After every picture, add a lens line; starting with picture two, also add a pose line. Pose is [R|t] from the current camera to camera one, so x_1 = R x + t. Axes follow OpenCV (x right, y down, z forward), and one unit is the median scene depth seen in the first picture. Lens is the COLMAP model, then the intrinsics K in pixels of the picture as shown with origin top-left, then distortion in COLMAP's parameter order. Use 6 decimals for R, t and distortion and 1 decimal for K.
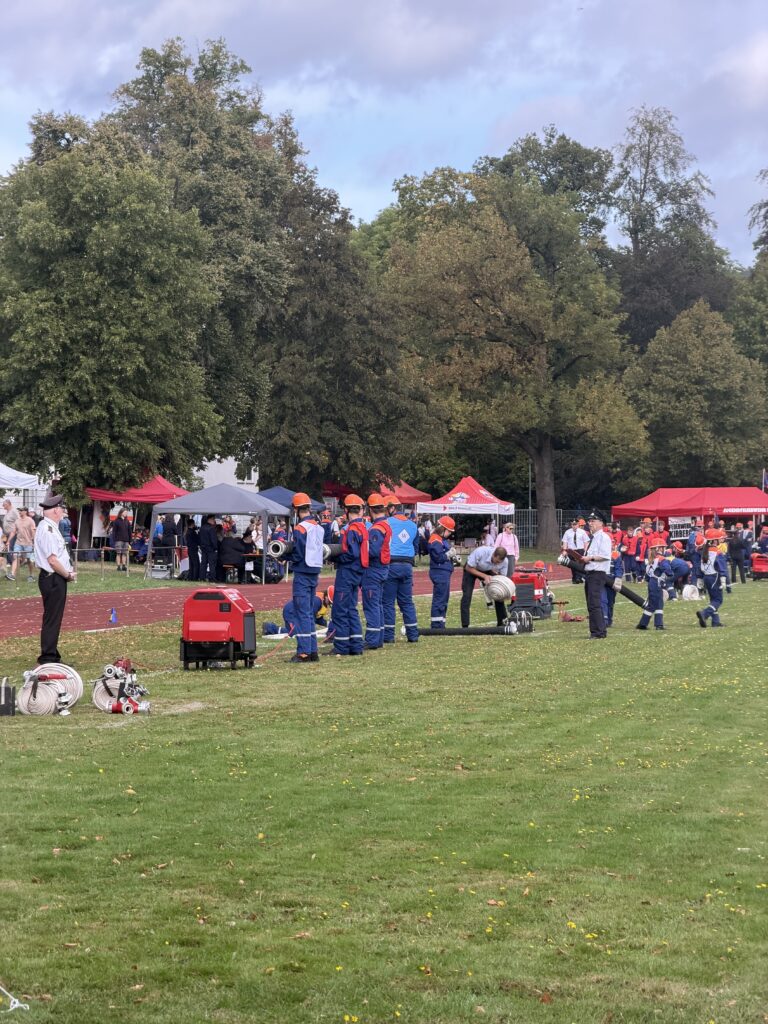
lens RADIAL K [[2973.0, 0, 384.2], [0, 2973.0, 511.9], [0, 0, 1]] dist [0.020742, 0.000000]
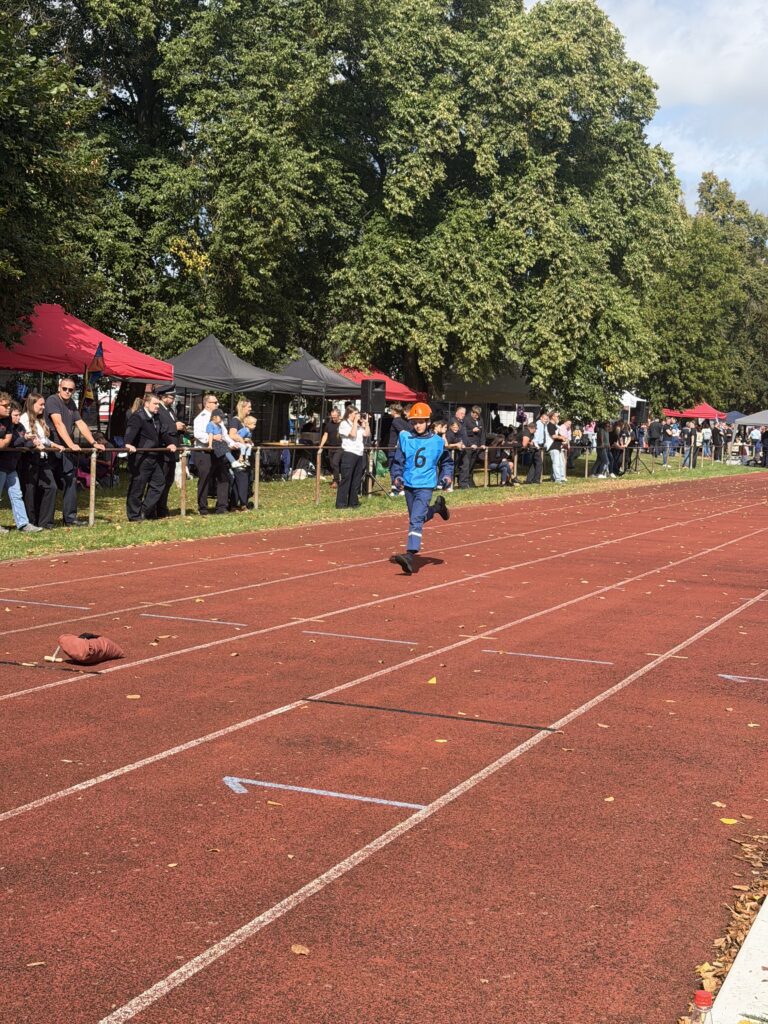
lens RADIAL K [[1429.1, 0, 383.7], [0, 1429.1, 512.5], [0, 0, 1]] dist [0.035711, 0.000000]
pose [[0.978032, 0.041128, -0.204356, -0.087092], [-0.028149, 0.997421, 0.066017, 0.001883], [0.206544, -0.058815, 0.976668, 0.160348]]
